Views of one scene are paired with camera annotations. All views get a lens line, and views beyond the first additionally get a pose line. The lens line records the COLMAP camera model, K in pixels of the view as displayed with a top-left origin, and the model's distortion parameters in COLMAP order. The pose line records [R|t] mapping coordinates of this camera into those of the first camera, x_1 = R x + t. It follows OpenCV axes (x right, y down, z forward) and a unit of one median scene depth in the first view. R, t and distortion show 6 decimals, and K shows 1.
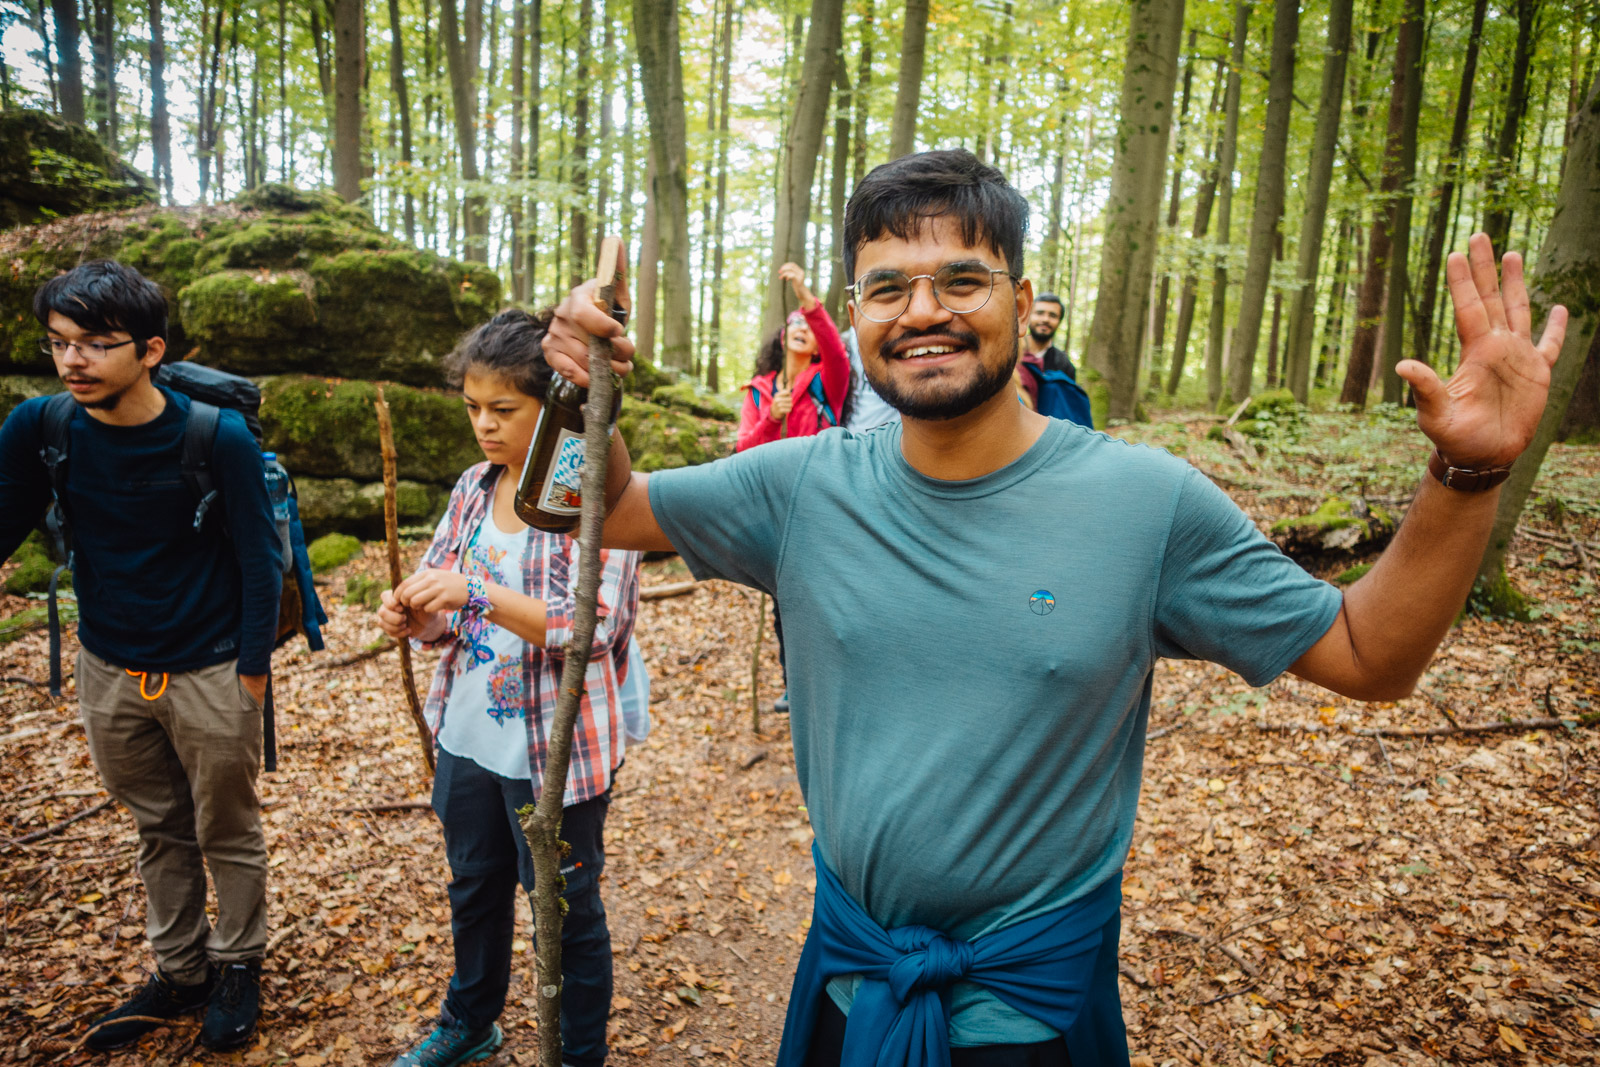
lens RADIAL K [[1084.3, 0, 799.3], [0, 1084.3, 534.2], [0, 0, 1]] dist [0.002479, 0.001689]
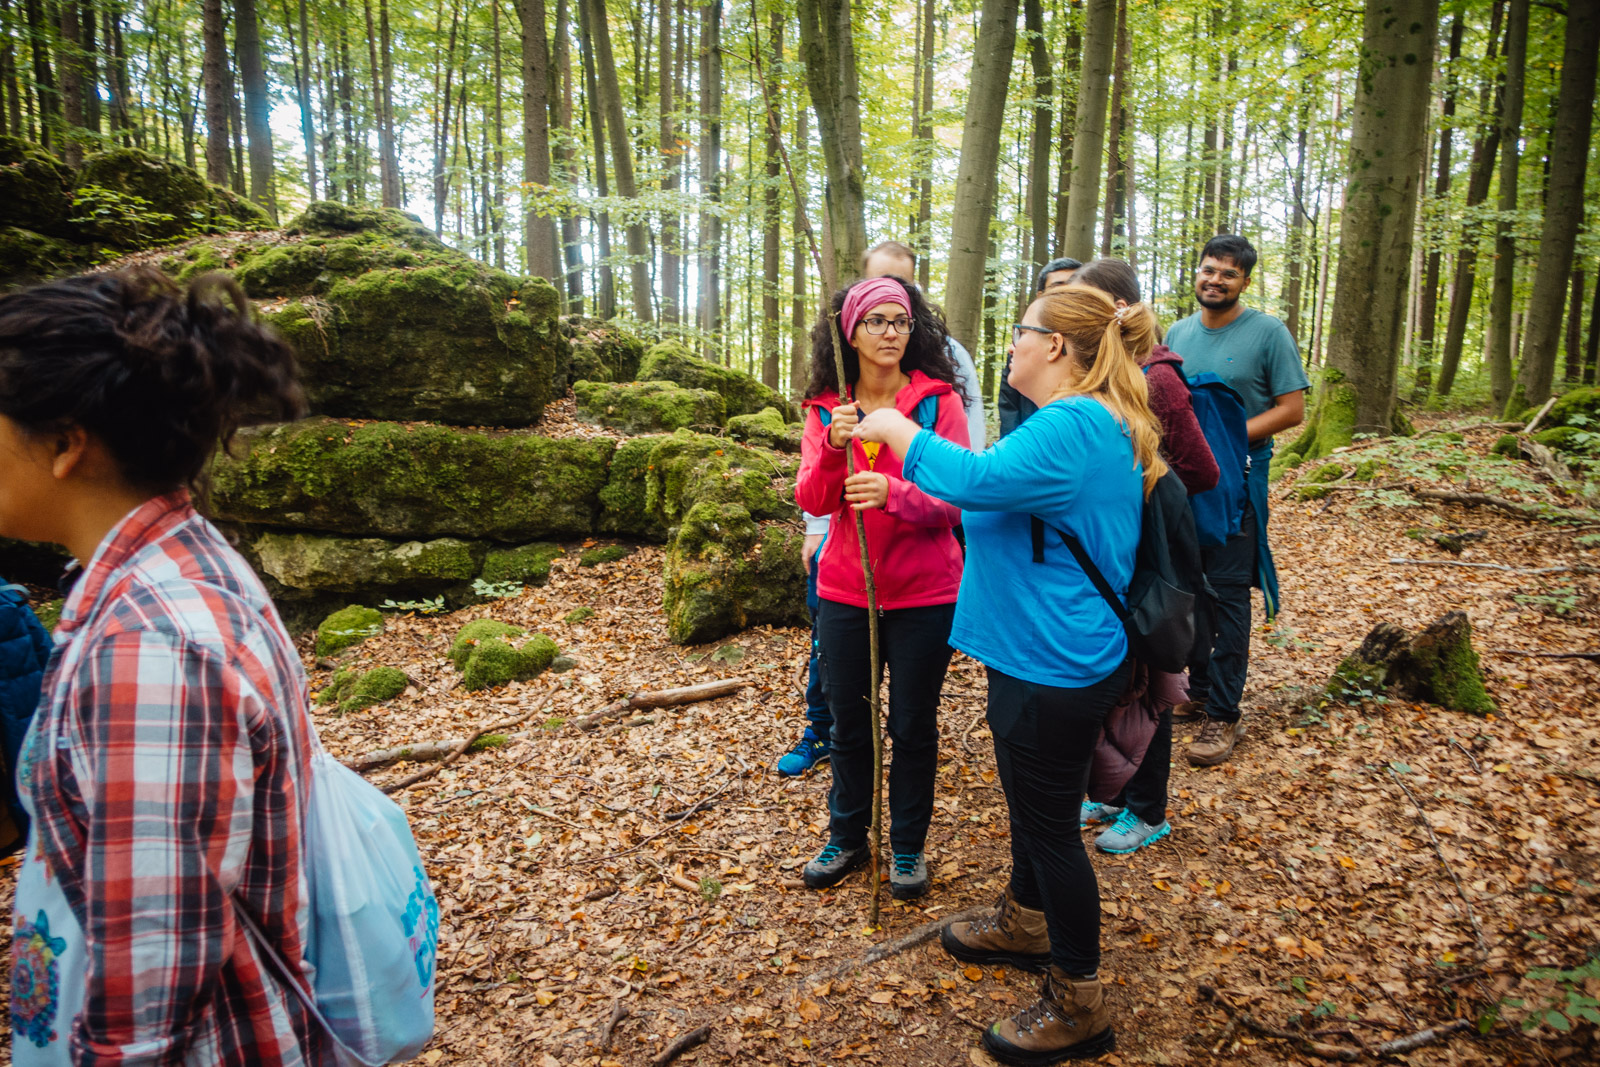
lens RADIAL K [[1084.3, 0, 806.0], [0, 1084.3, 533.8], [0, 0, 1]] dist [0.002479, 0.001689]
pose [[0.979200, -0.015463, -0.202307, 0.058735], [0.011951, 0.999756, -0.018572, -0.023872], [0.202545, 0.015768, 0.979146, 0.164178]]
